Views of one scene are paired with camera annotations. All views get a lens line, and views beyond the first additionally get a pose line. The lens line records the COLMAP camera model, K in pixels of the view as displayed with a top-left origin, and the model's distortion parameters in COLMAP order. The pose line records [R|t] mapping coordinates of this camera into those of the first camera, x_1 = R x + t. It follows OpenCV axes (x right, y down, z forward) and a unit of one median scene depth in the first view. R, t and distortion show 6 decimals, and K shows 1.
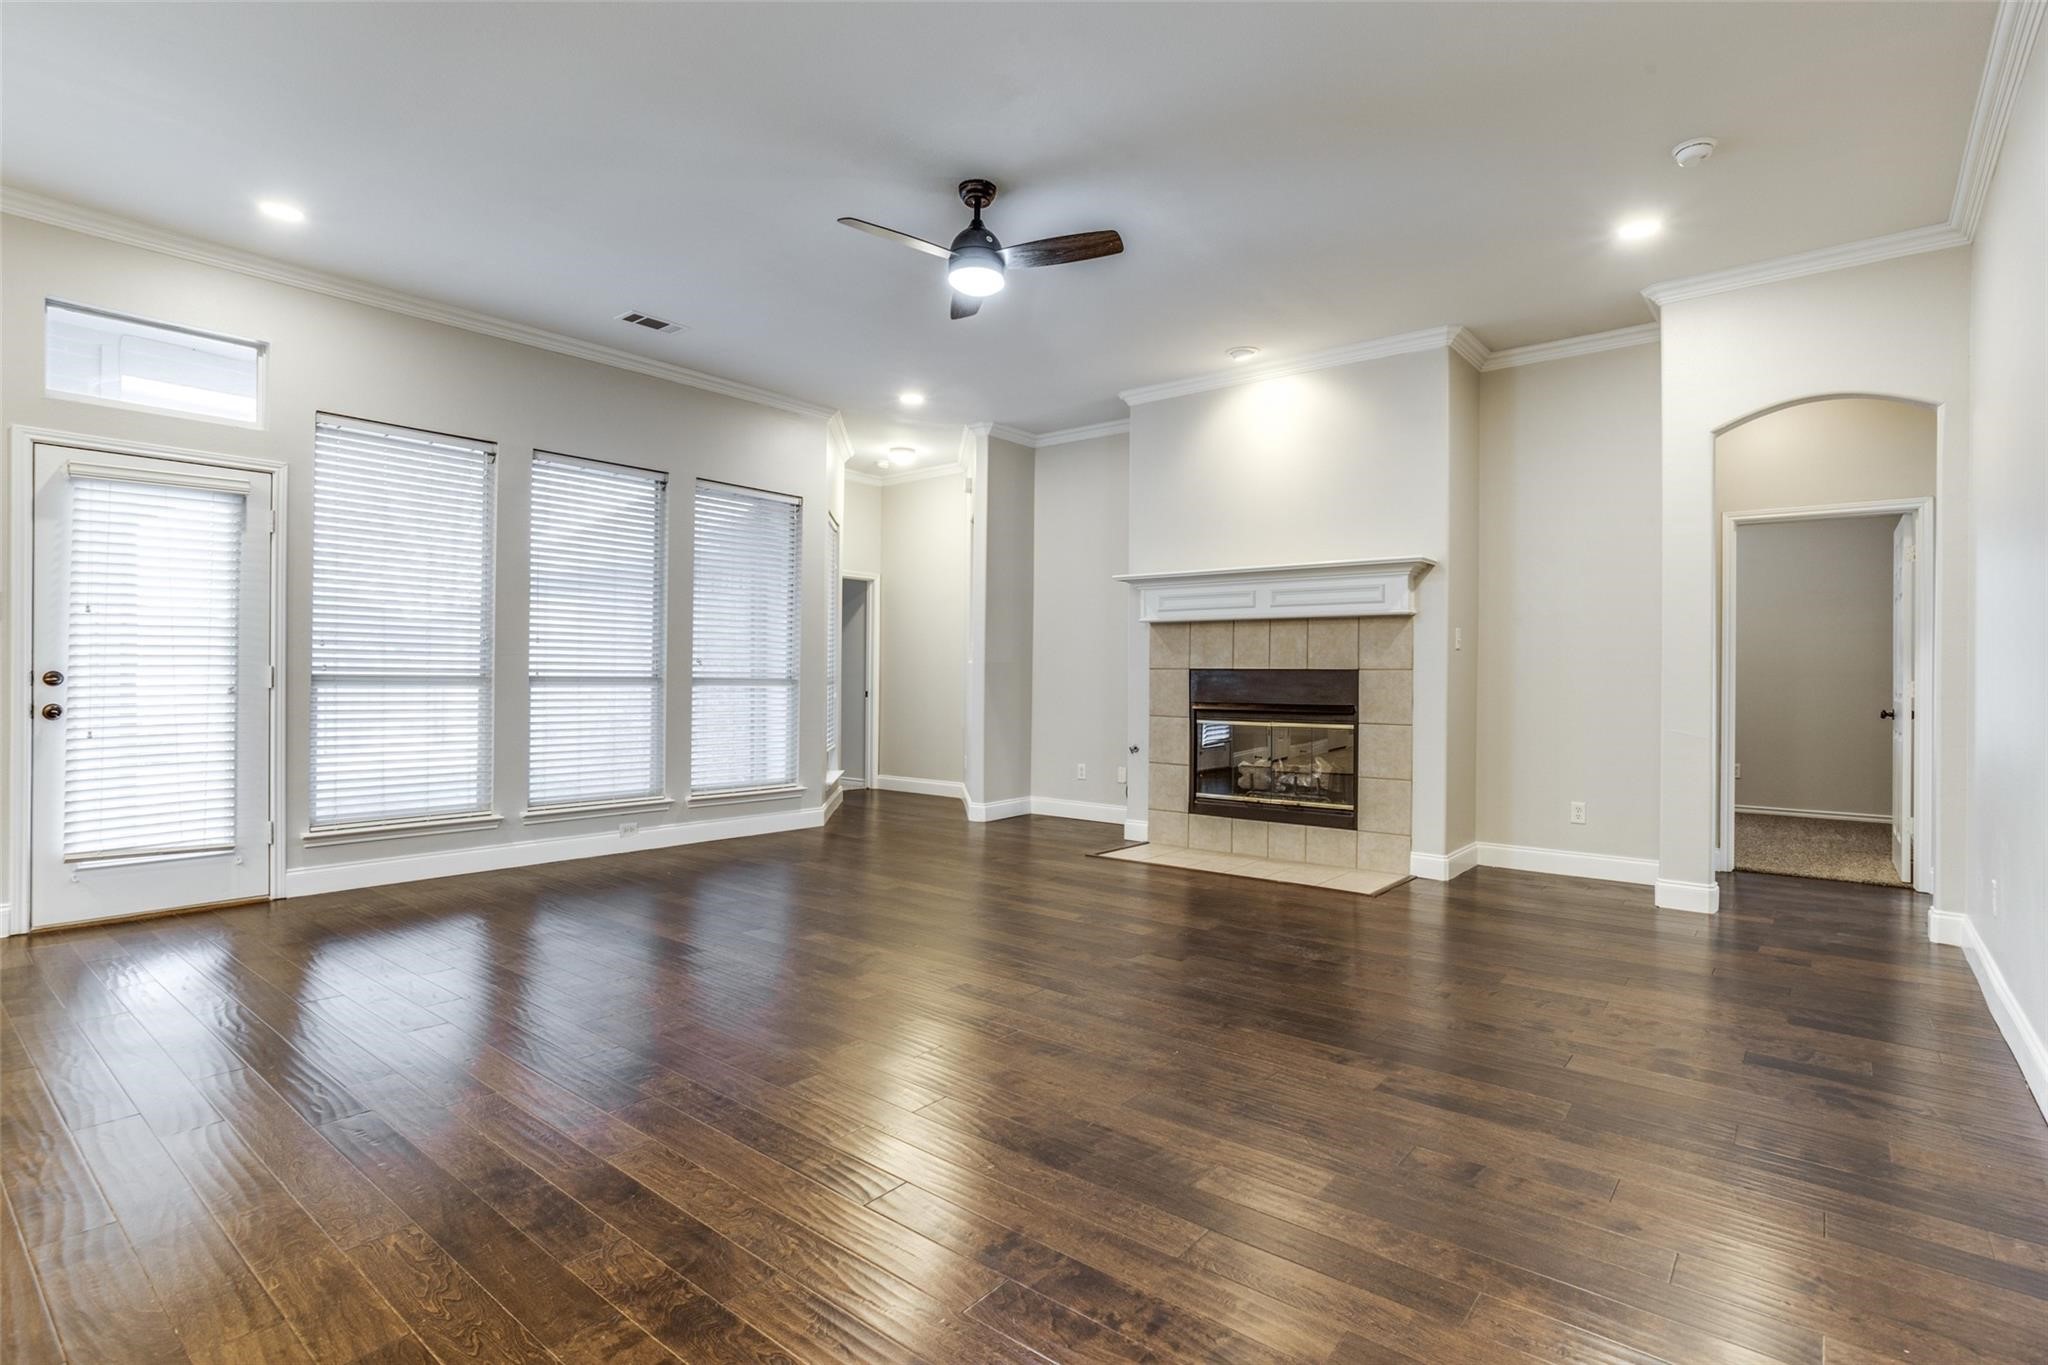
lens RADIAL K [[1002.9, 0, 1034.3], [0, 1002.9, 670.6], [0, 0, 1]] dist [-0.042619, 0.023998]
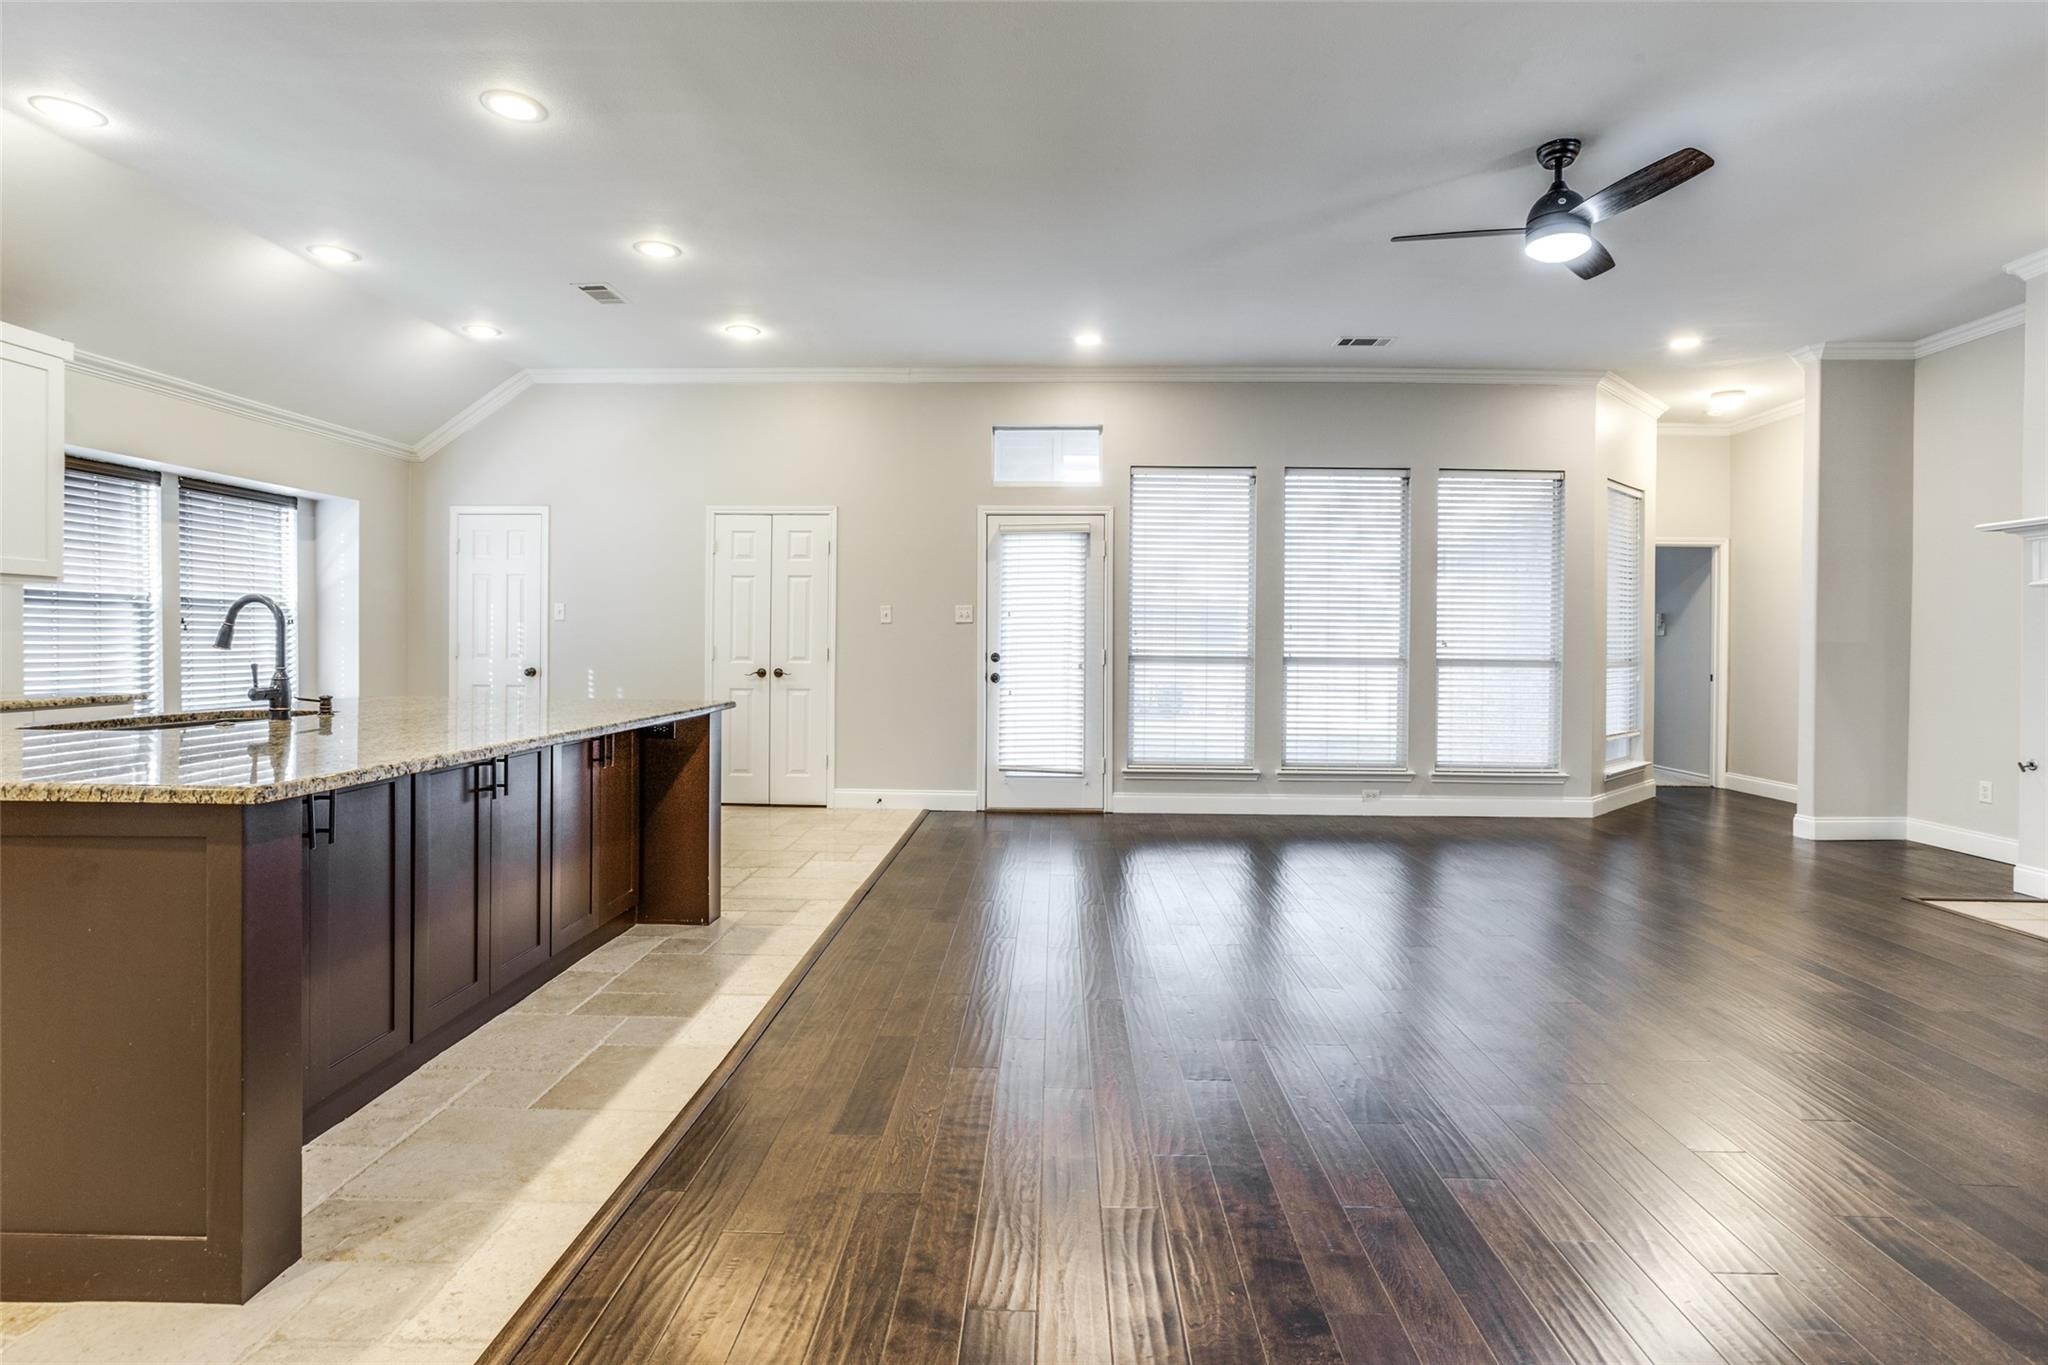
lens RADIAL K [[1002.9, 0, 1025.1], [0, 1002.9, 644.1], [0, 0, 1]] dist [-0.042619, 0.023998]
pose [[0.605560, -0.001978, -0.795798, 0.262596], [0.001306, 0.999998, -0.001492, -0.008614], [0.795799, -0.000136, 0.605561, 0.019422]]
